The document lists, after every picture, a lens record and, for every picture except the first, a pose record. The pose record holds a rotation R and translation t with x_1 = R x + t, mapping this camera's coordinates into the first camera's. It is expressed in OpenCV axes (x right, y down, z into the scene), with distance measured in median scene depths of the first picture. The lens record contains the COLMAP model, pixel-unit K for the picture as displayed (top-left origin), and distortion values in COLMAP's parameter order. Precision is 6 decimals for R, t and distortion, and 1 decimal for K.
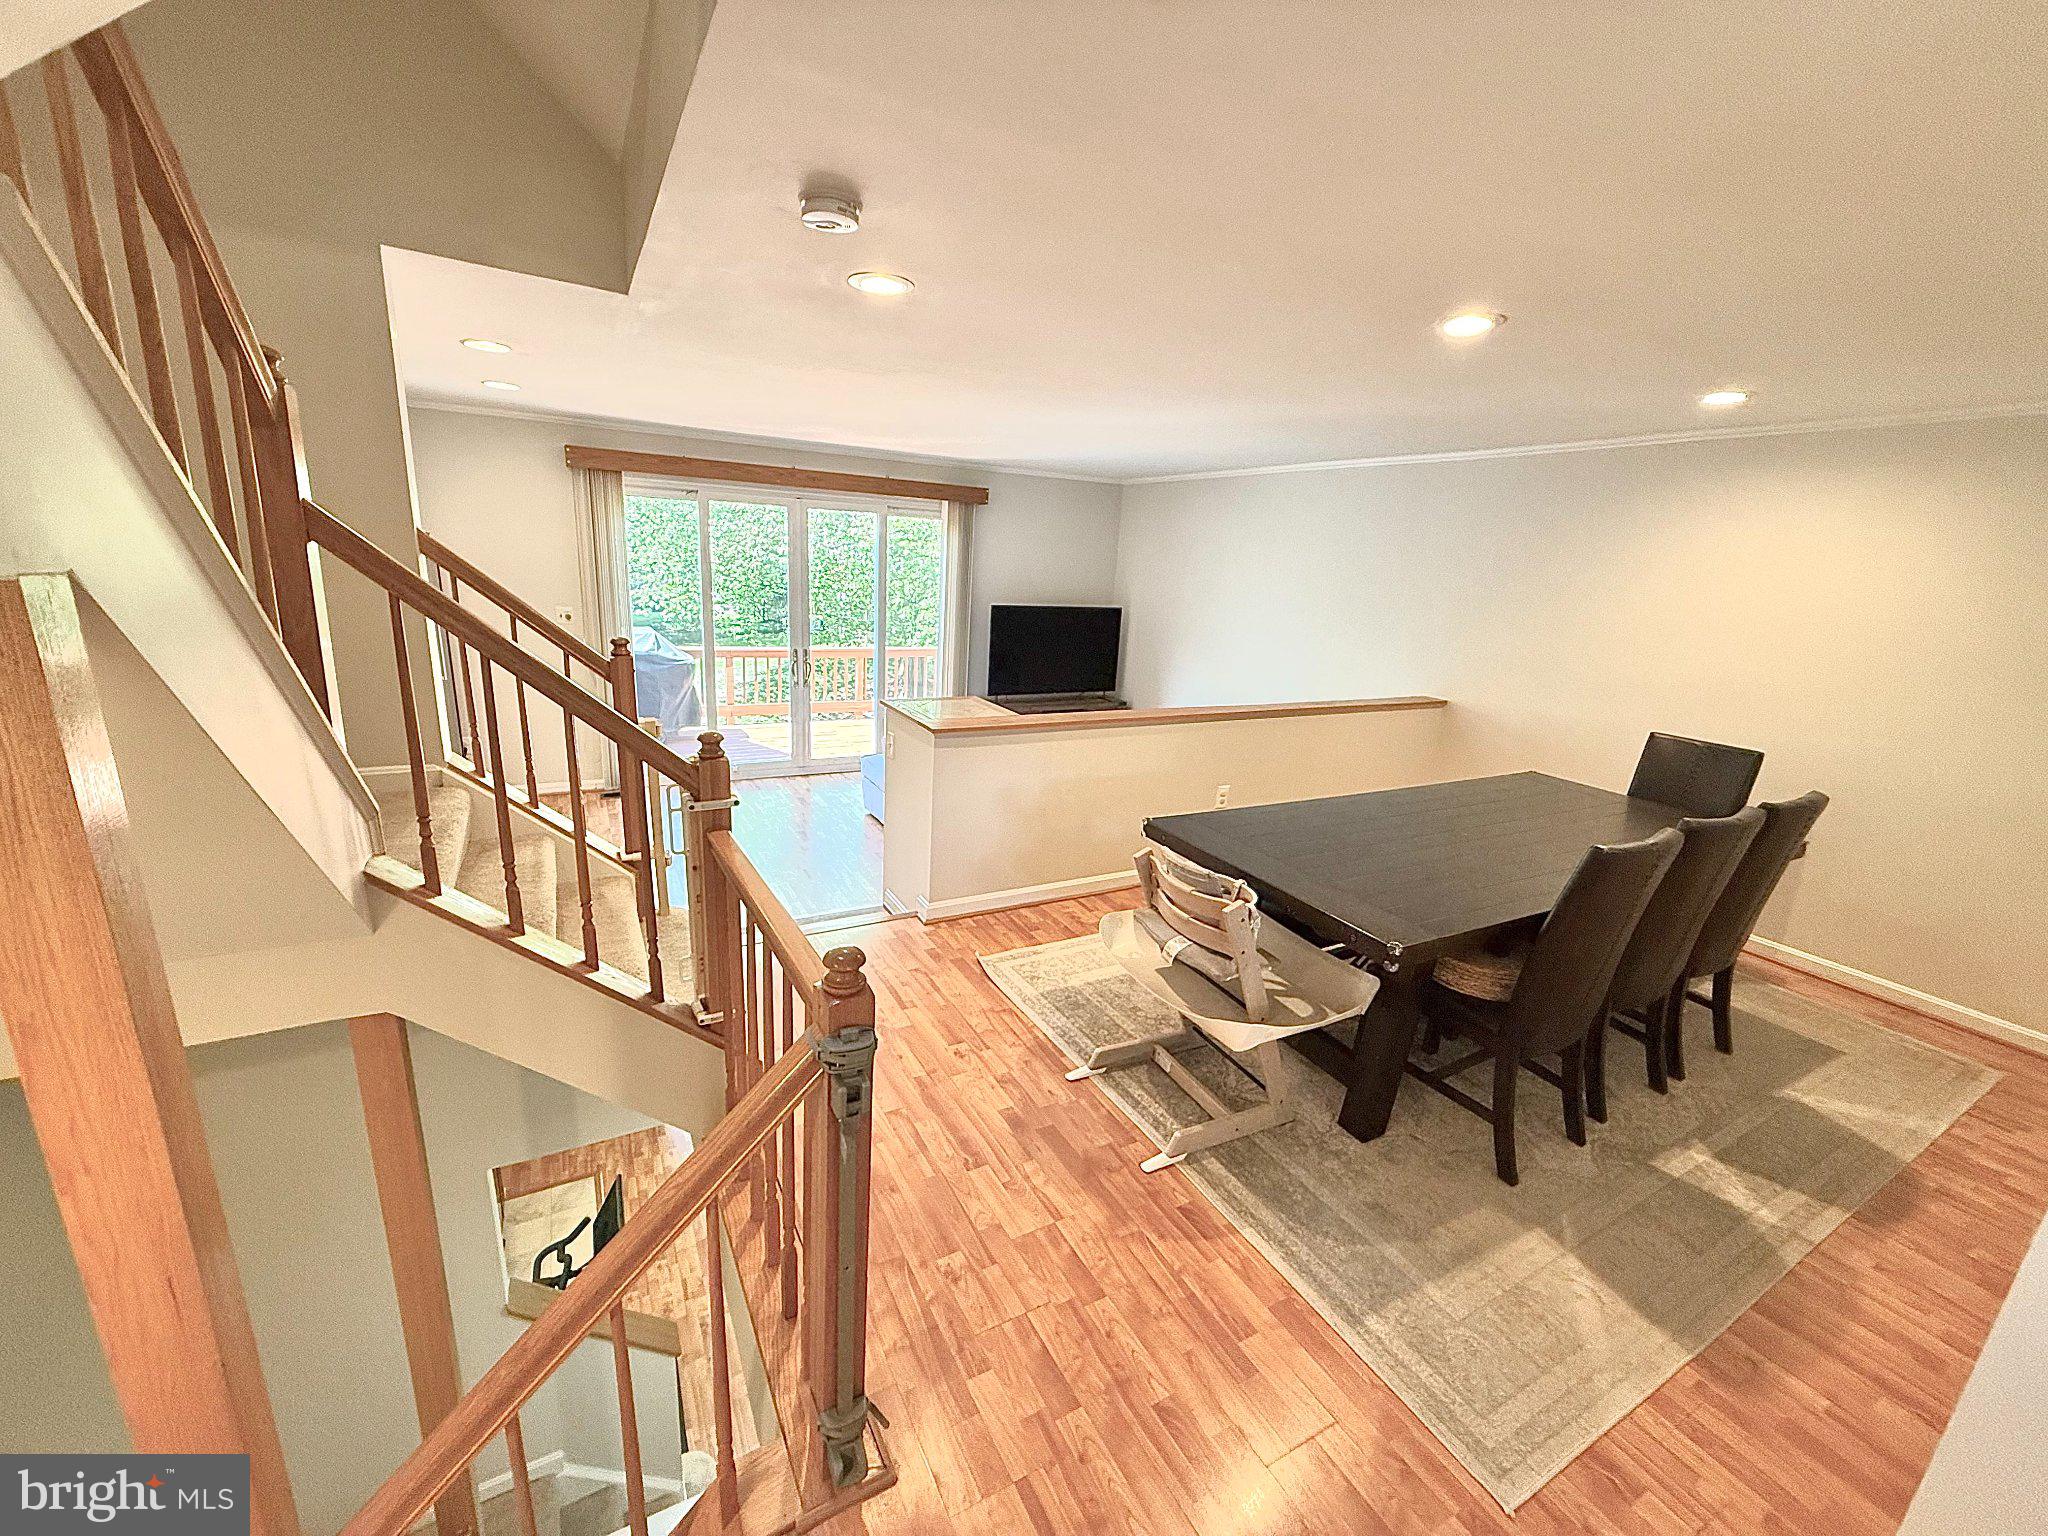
lens RADIAL K [[807.1, 0, 1013.6], [0, 807.1, 767.4], [0, 0, 1]] dist [-0.001999, 0.000129]
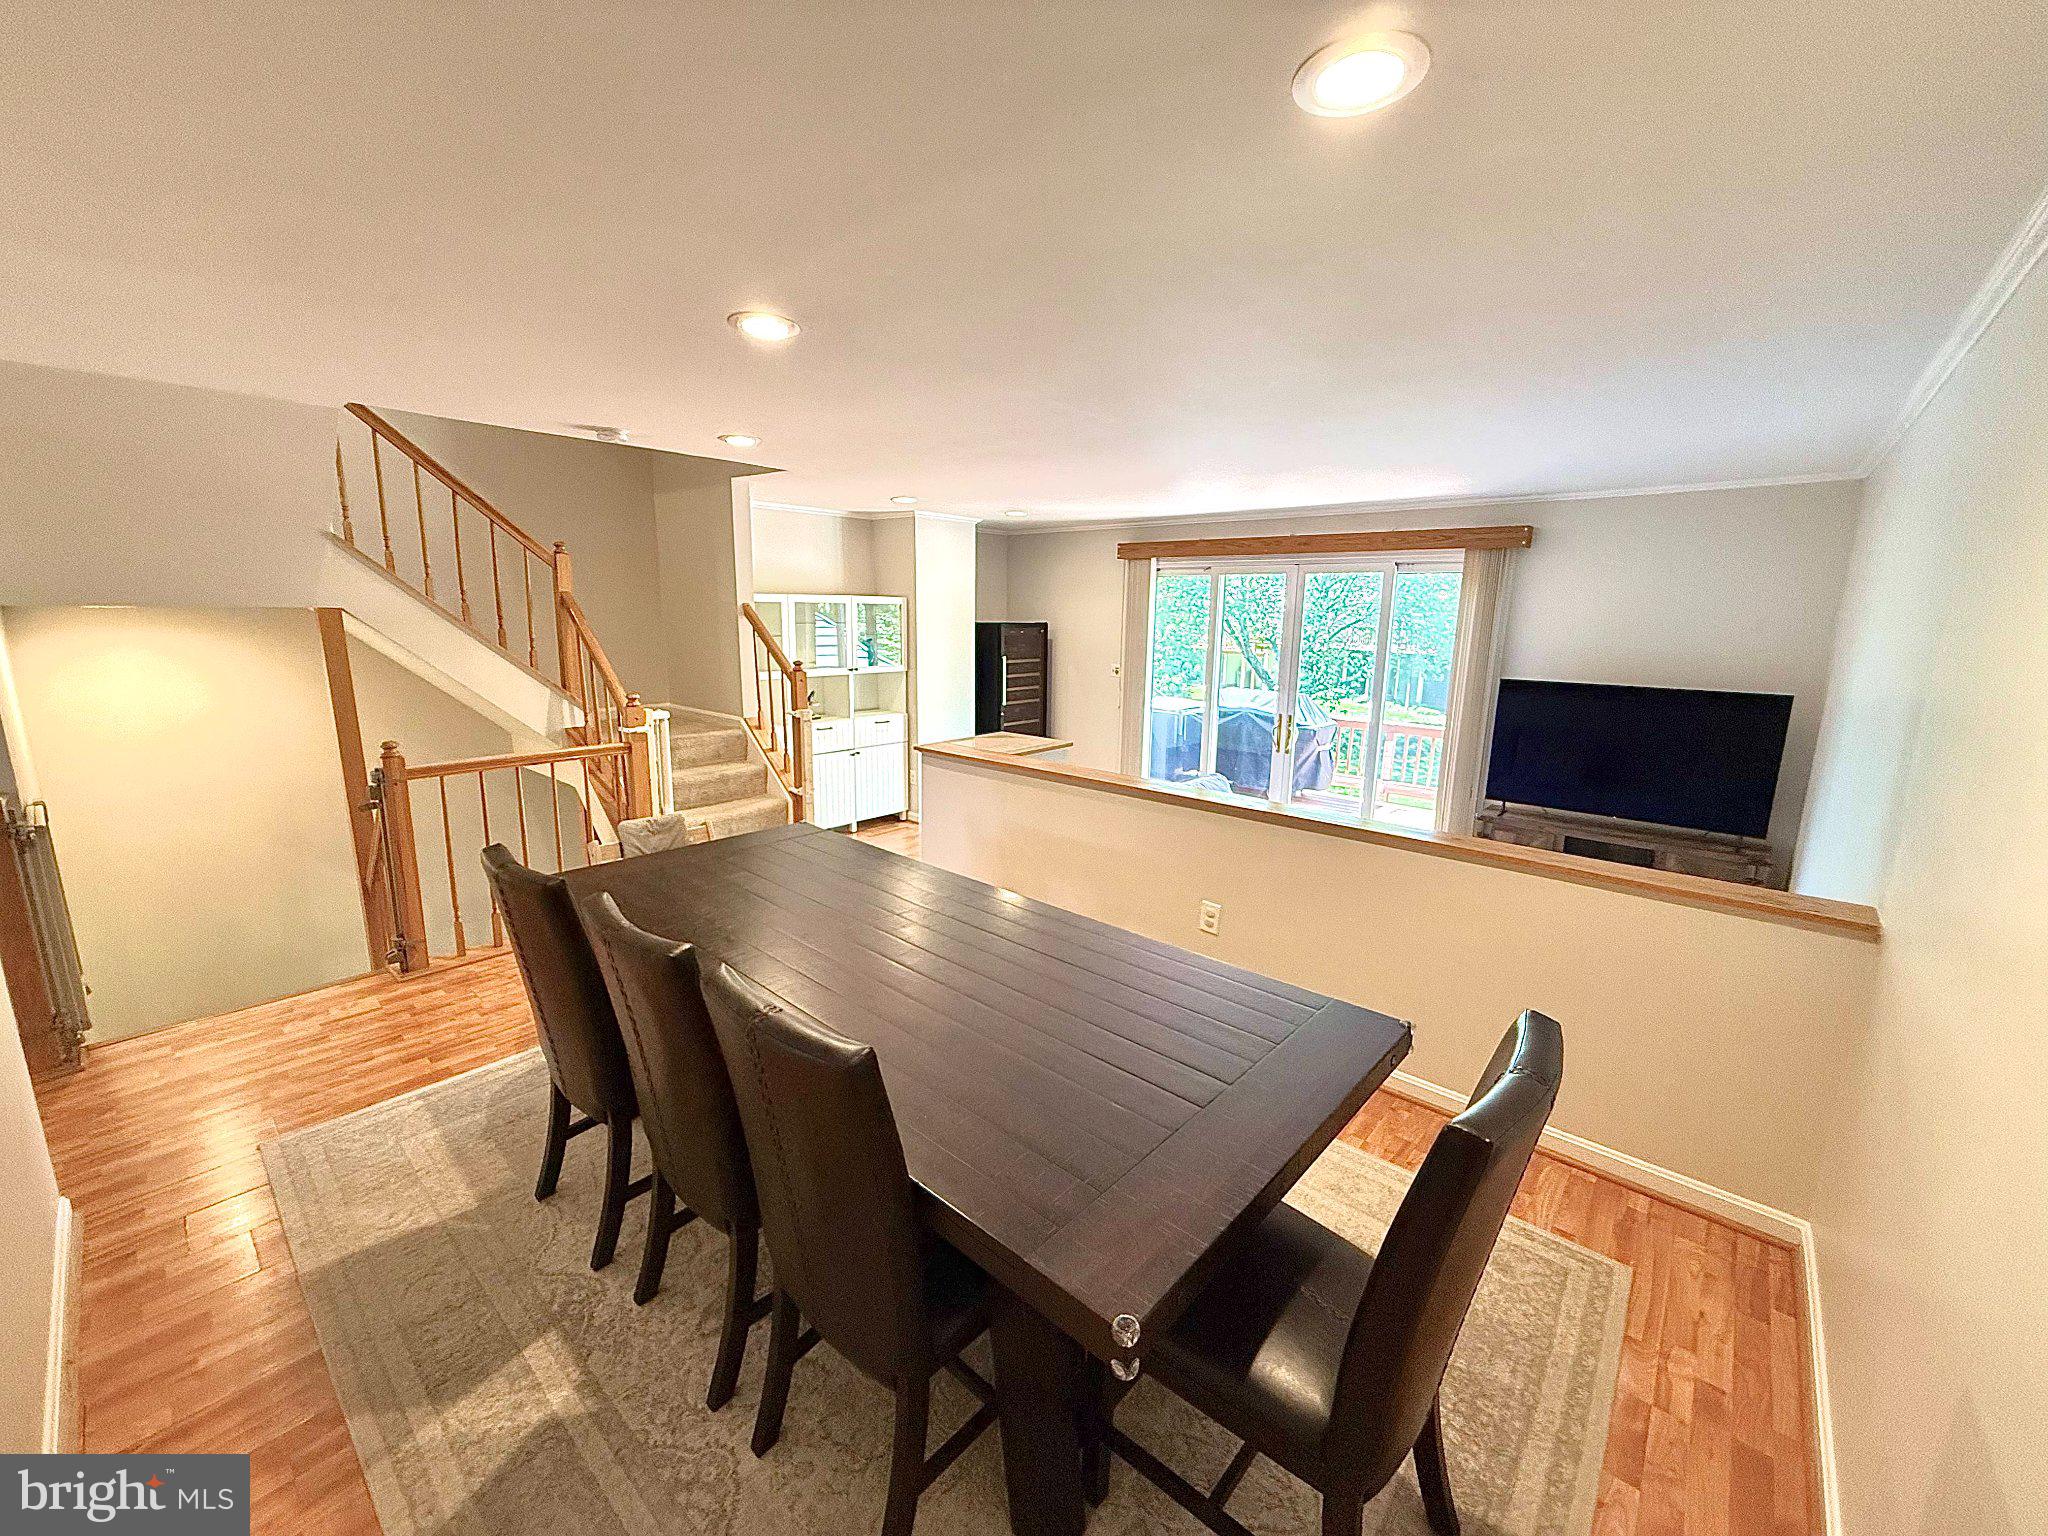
lens RADIAL K [[807.1, 0, 1023.8], [0, 807.1, 765.6], [0, 0, 1]] dist [-0.001999, 0.000129]
pose [[0.347487, 0.137501, -0.927548, 1.112273], [-0.234643, 0.970470, 0.055960, -0.128250], [0.907852, 0.198197, 0.369489, 0.711836]]
